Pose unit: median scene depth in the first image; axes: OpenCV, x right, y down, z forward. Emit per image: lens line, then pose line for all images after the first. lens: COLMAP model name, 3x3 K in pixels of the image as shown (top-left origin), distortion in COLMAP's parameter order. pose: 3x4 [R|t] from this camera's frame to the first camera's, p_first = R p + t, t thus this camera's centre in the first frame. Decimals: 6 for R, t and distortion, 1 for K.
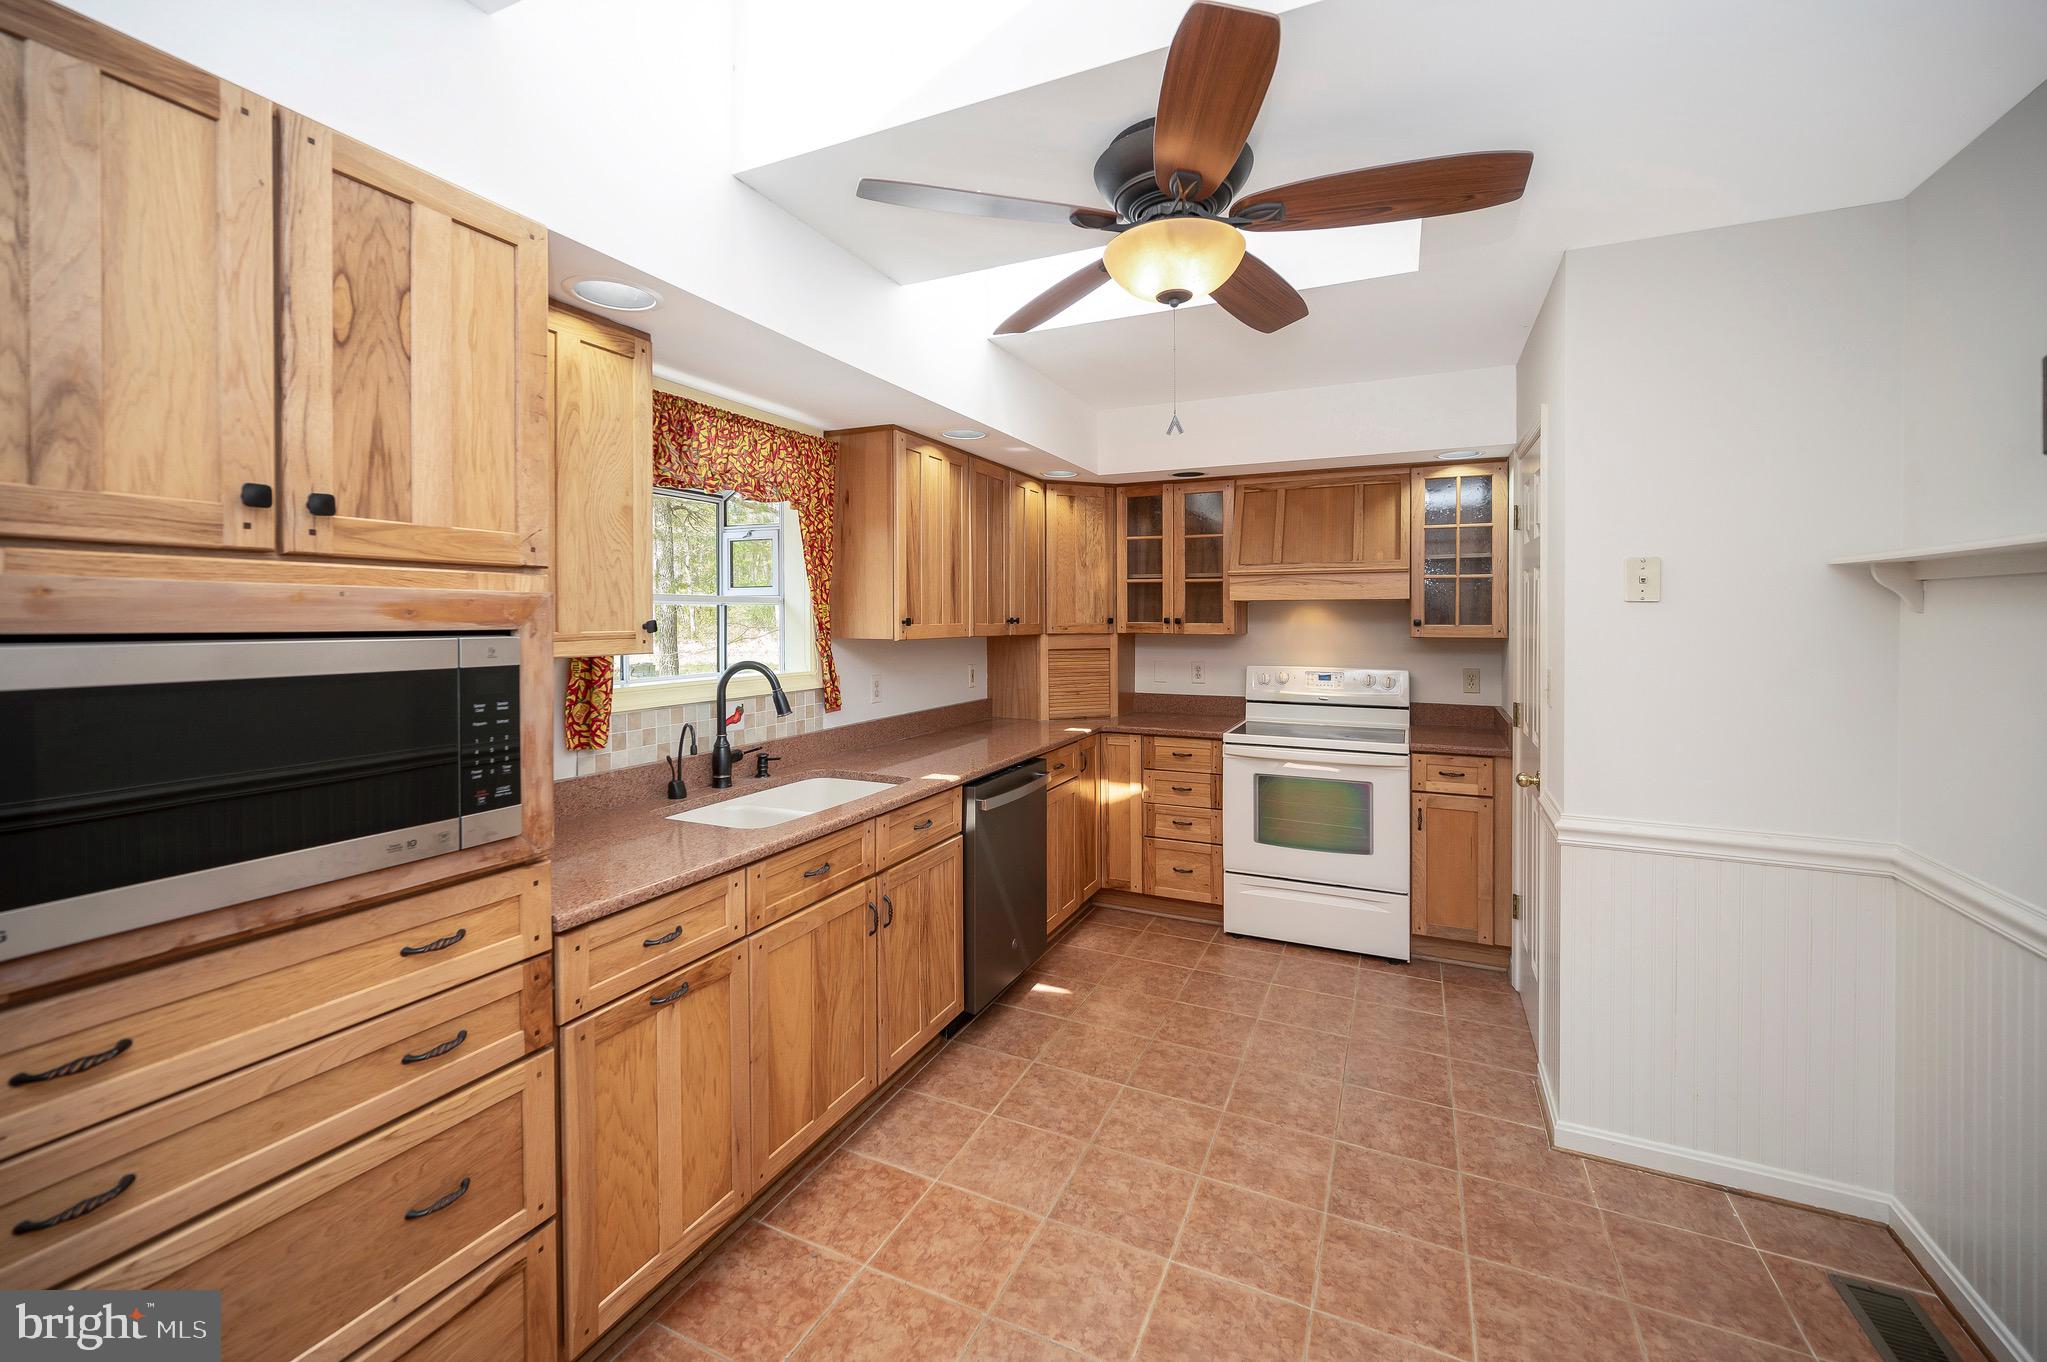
lens RADIAL K [[828.2, 0, 1021.1], [0, 828.2, 621.1], [0, 0, 1]] dist [0.000695, -0.000032]
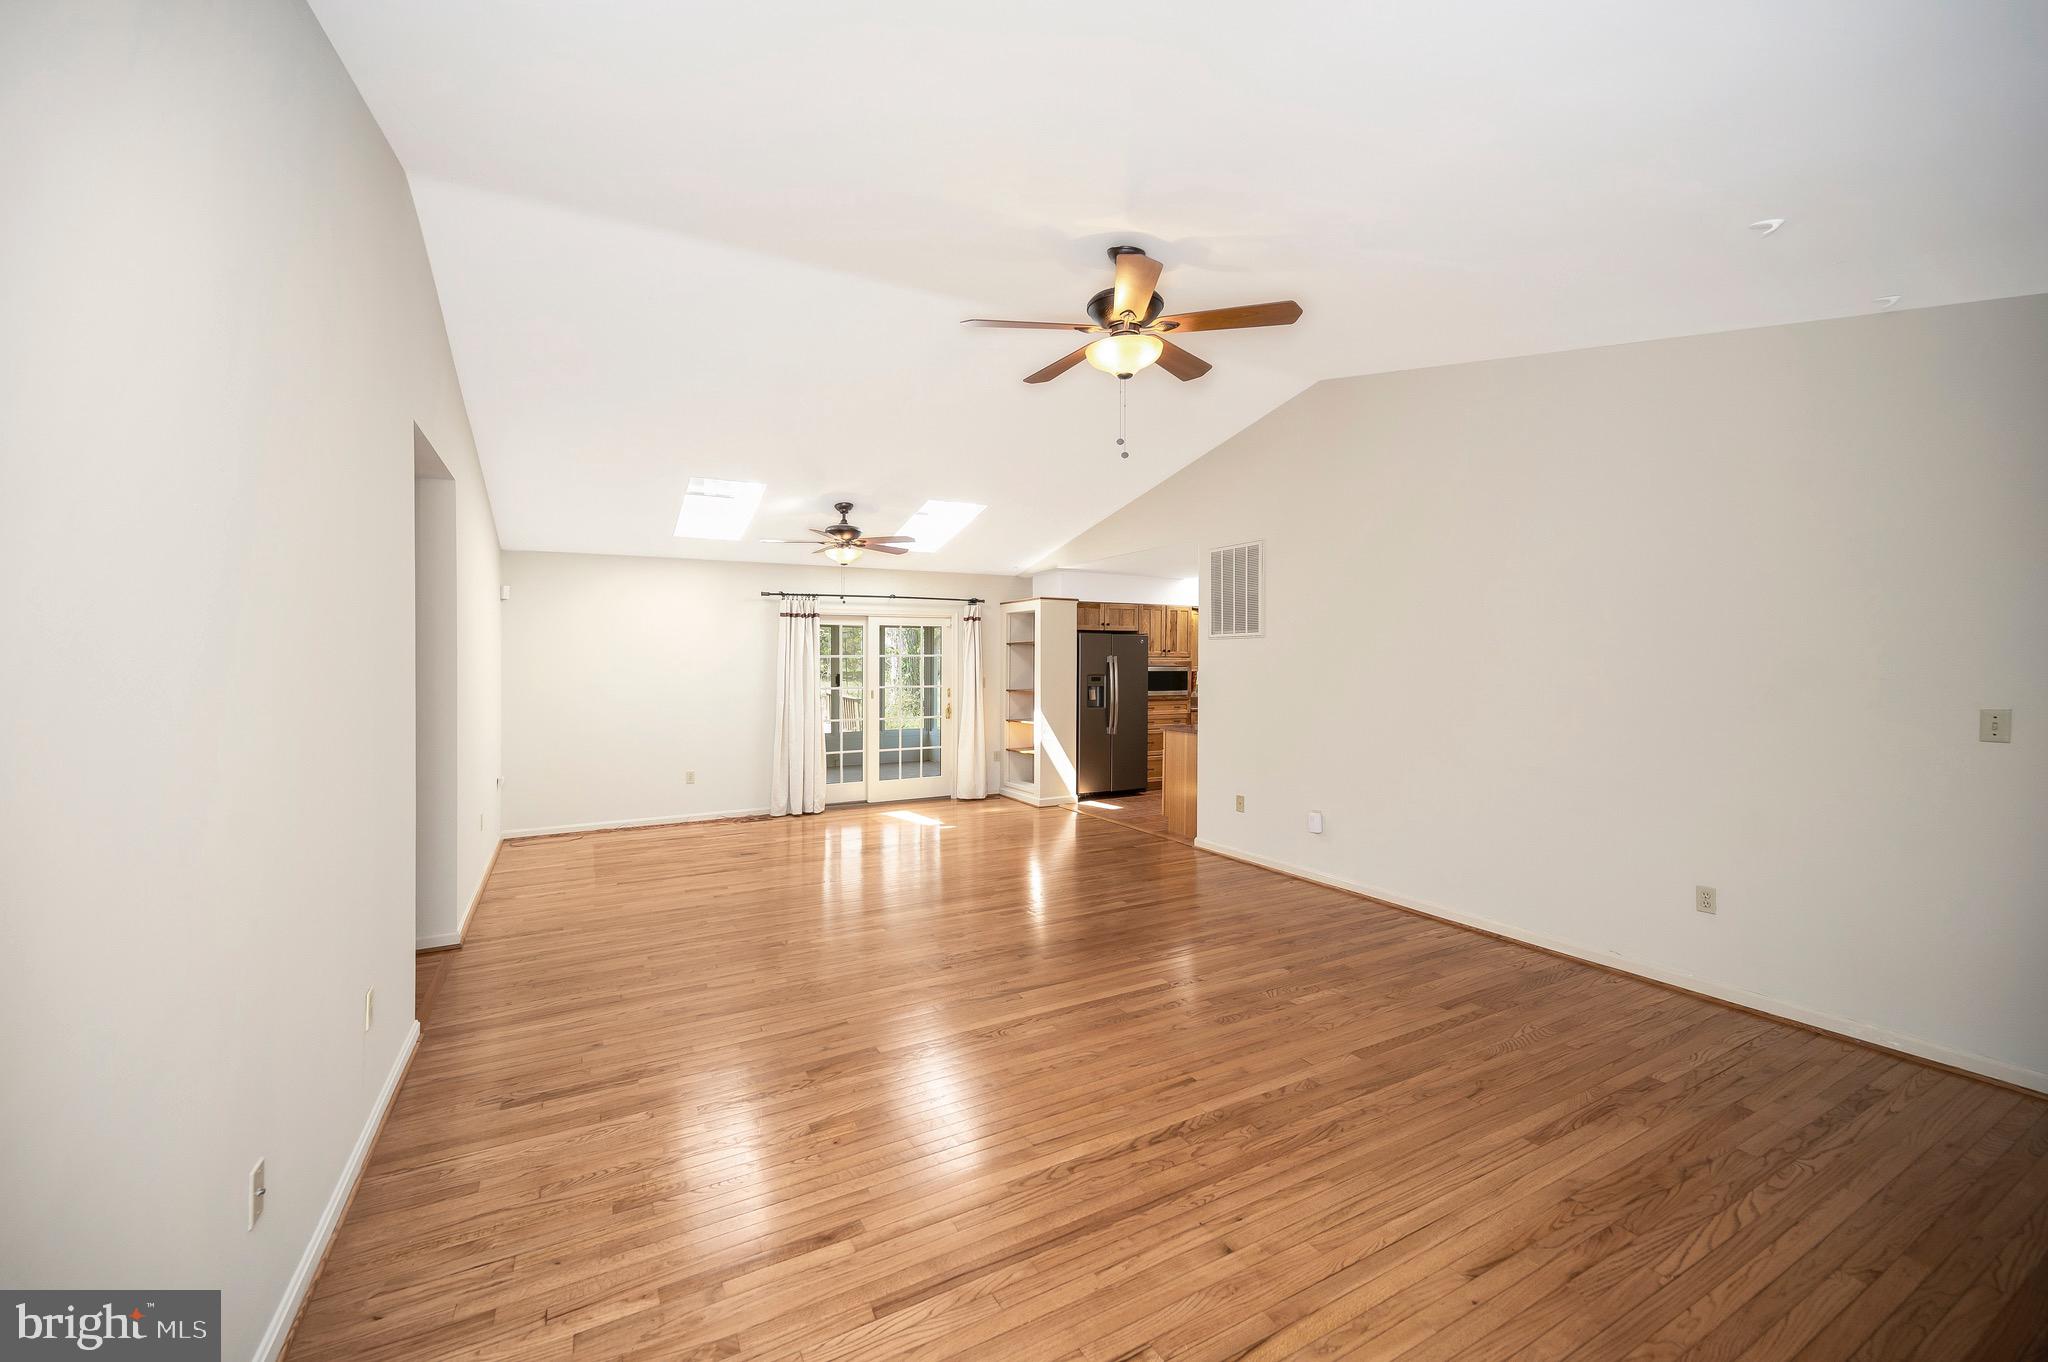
lens RADIAL K [[843.1, 0, 1024.0], [0, 843.1, 681.0], [0, 0, 1]] dist [0.000202, 0.000083]
pose [[0.813846, 0.012079, -0.580955, 1.272555], [-0.001208, 0.999817, 0.019096, 0.002436], [0.581079, -0.014839, 0.813712, -2.958538]]
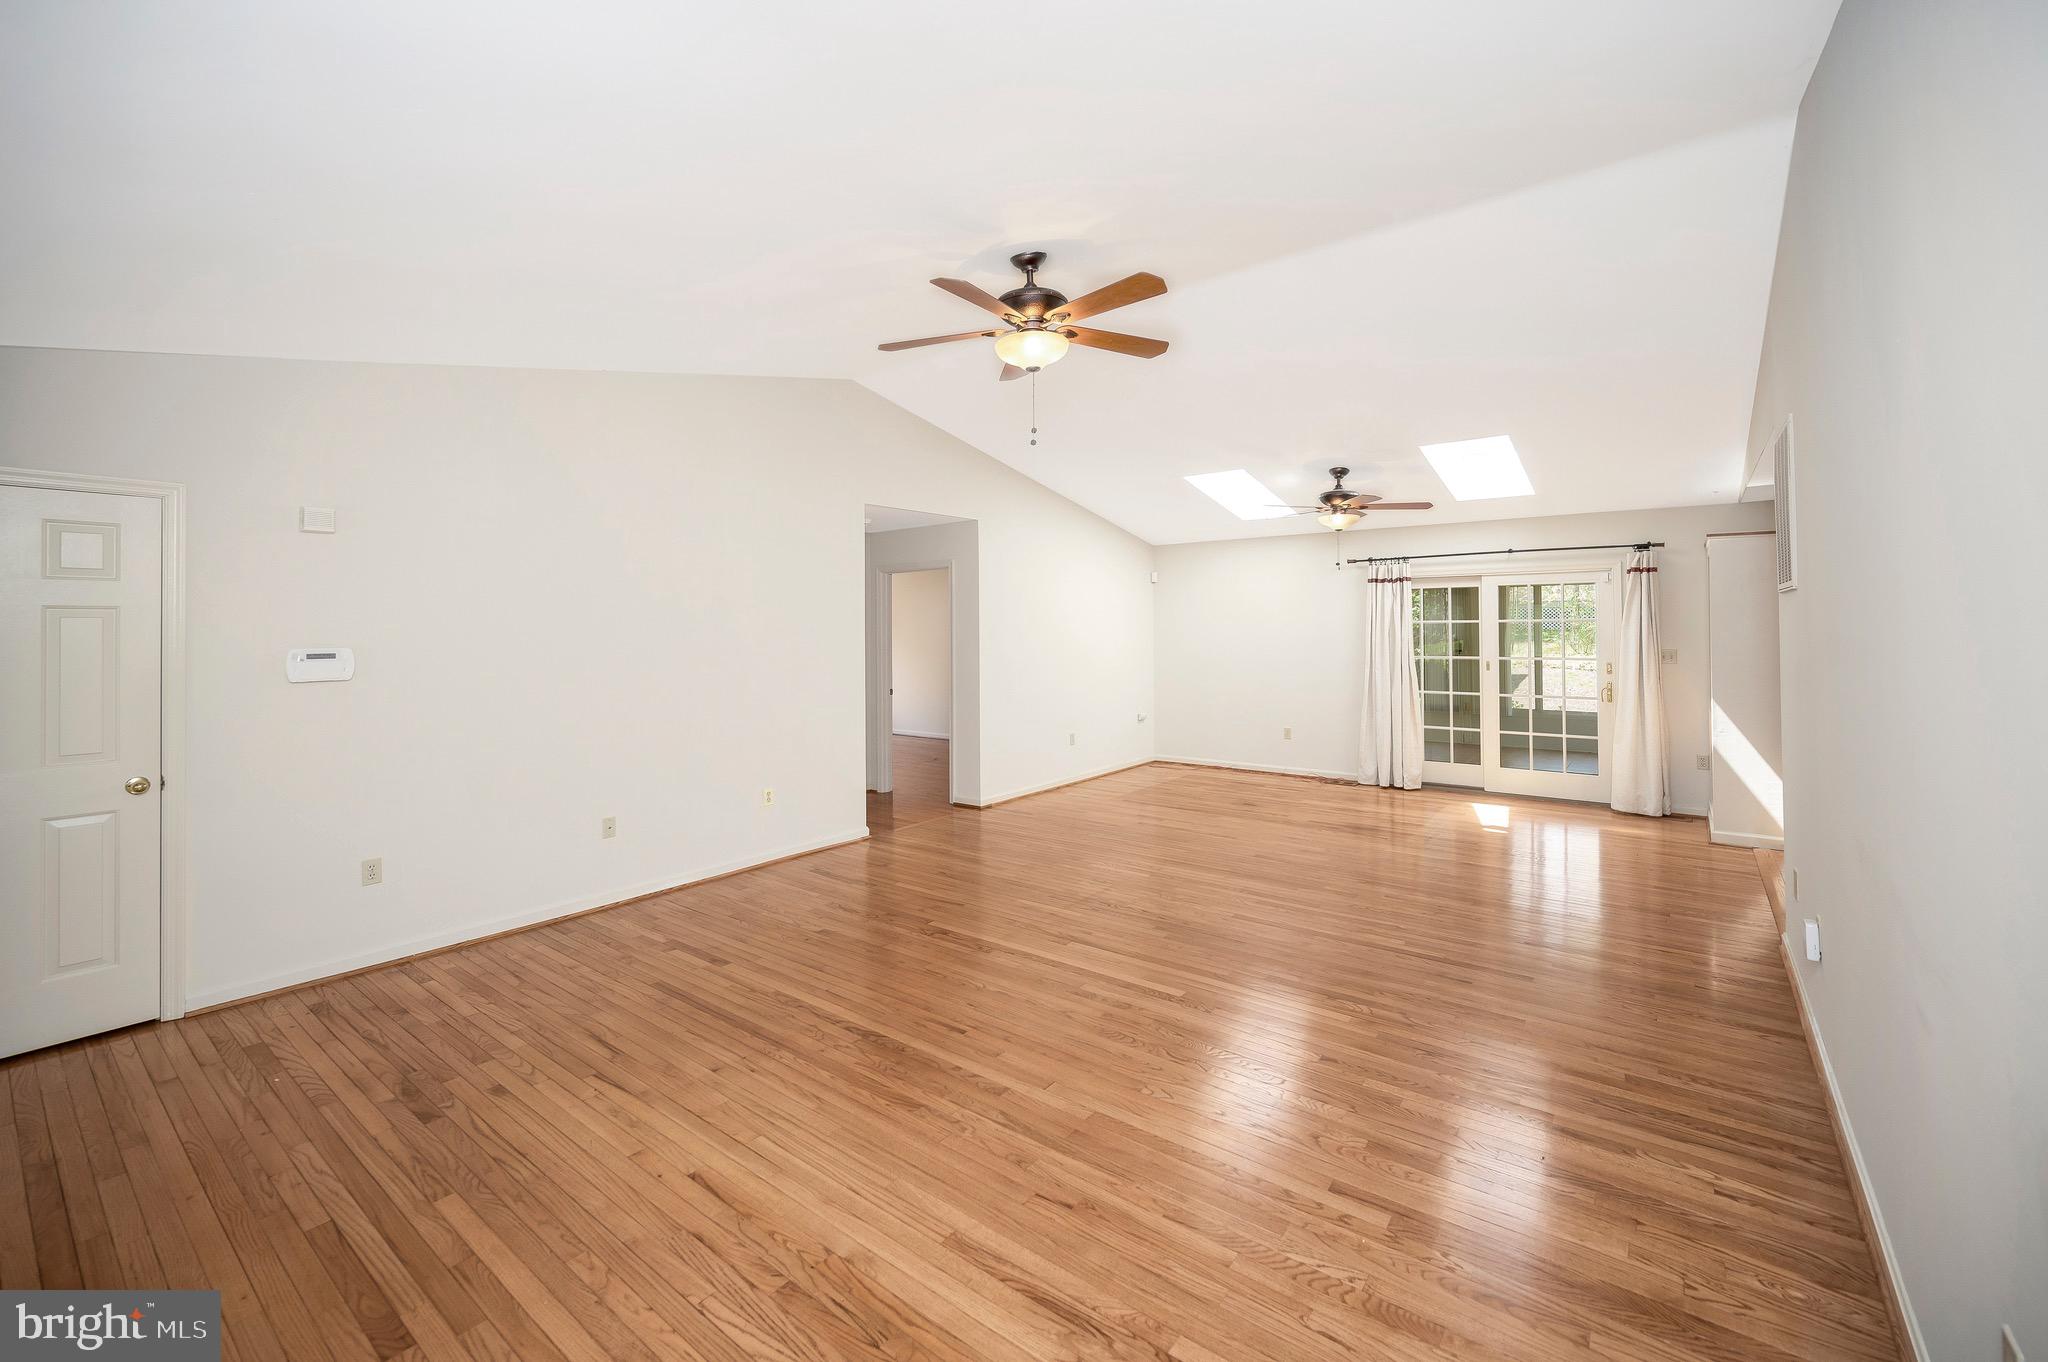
lens RADIAL K [[828.6, 0, 1021.6], [0, 828.6, 621.0], [0, 0, 1]] dist [0.000695, -0.000032]
pose [[-0.209744, -0.004203, -0.977747, 1.948635], [0.001382, 0.999988, -0.004595, -0.022341], [0.977755, -0.002315, -0.209735, -1.581264]]
